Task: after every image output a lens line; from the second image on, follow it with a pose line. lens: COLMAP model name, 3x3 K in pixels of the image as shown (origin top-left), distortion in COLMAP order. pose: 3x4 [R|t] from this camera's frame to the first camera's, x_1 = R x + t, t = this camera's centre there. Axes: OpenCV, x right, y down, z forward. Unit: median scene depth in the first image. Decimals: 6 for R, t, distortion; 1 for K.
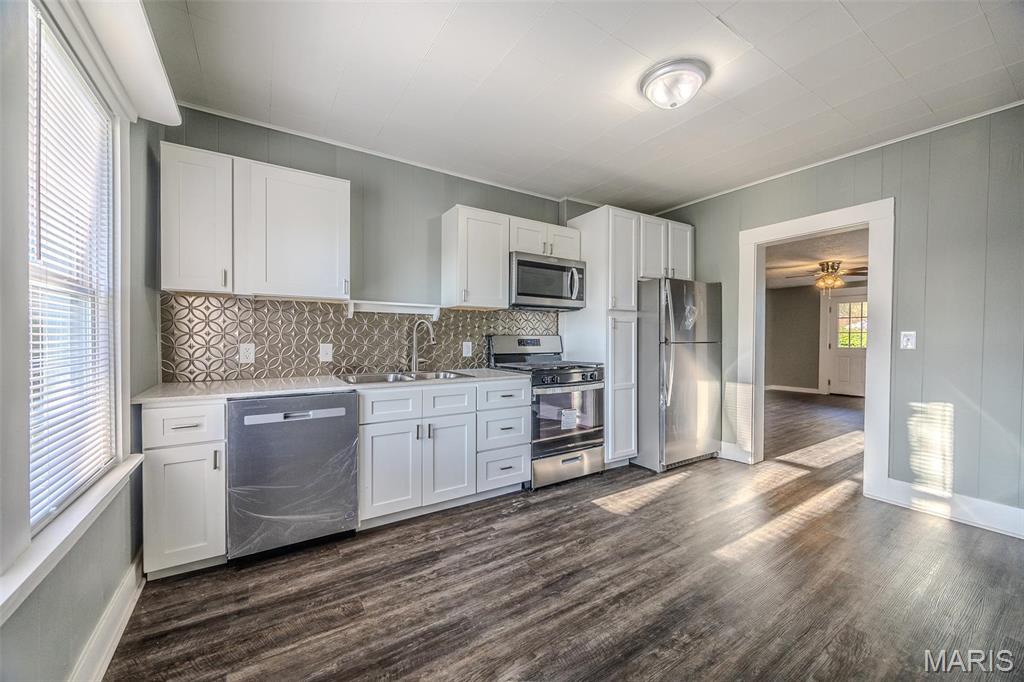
lens RADIAL K [[387.8, 0, 517.1], [0, 387.8, 341.6], [0, 0, 1]] dist [-0.006702, 0.000530]
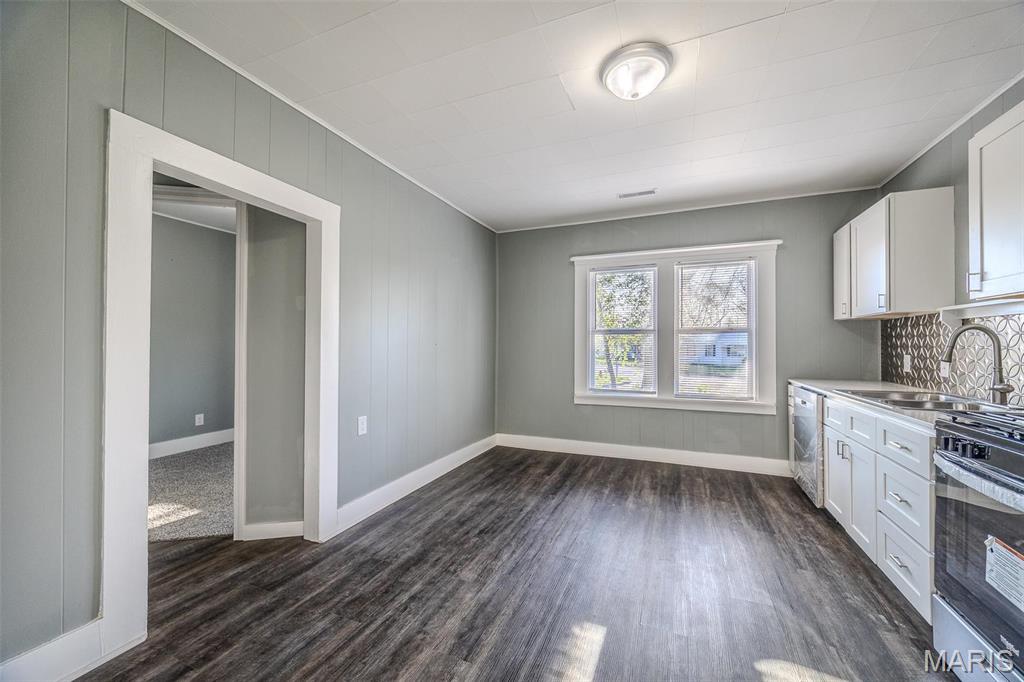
lens RADIAL K [[387.8, 0, 516.4], [0, 387.8, 339.4], [0, 0, 1]] dist [-0.006702, 0.000530]
pose [[-0.832003, -0.012168, -0.554638, 0.935042], [-0.009686, 0.999926, -0.007408, -0.022967], [0.554687, -0.000791, -0.832059, 1.325791]]
